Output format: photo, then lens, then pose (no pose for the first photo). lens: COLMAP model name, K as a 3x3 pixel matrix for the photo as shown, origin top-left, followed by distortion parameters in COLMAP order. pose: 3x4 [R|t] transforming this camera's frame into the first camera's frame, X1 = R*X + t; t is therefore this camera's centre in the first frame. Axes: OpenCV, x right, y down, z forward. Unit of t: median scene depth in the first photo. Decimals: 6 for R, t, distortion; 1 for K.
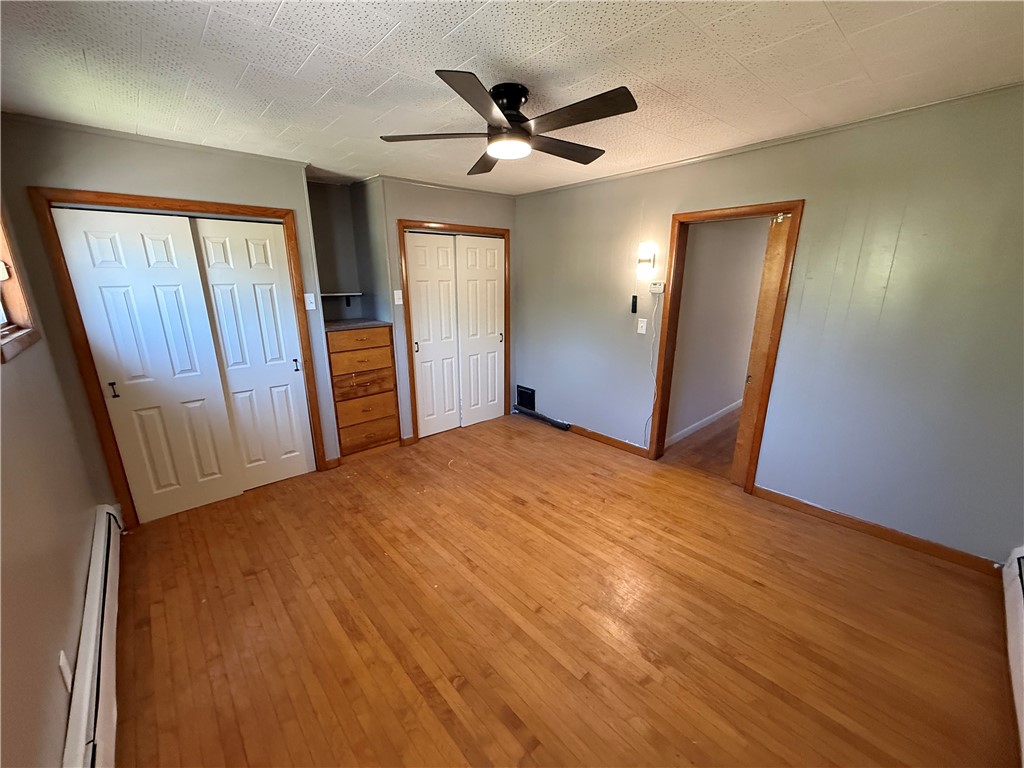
lens RADIAL K [[406.2, 0, 507.0], [0, 406.2, 388.2], [0, 0, 1]] dist [0.001057, -0.000118]
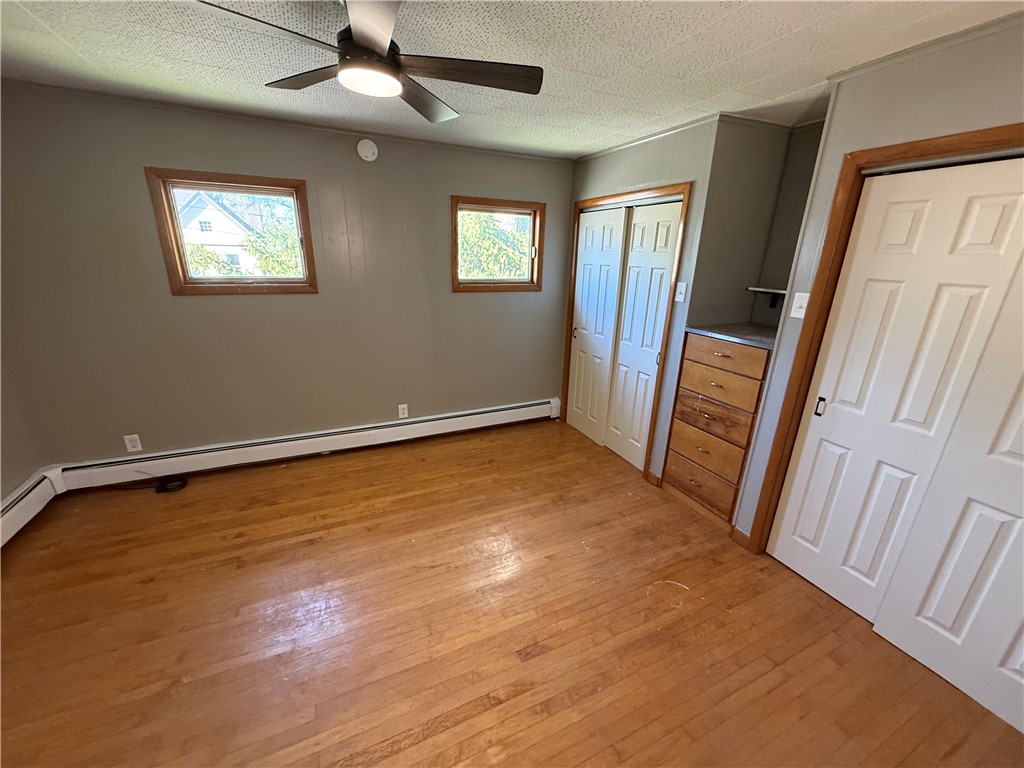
lens RADIAL K [[406.2, 0, 511.9], [0, 406.2, 385.9], [0, 0, 1]] dist [0.001057, -0.000118]
pose [[-0.287666, 0.296996, -0.910517, 0.396489], [-0.276329, 0.884534, 0.375823, -0.236065], [0.917001, 0.359713, -0.172381, 0.809435]]
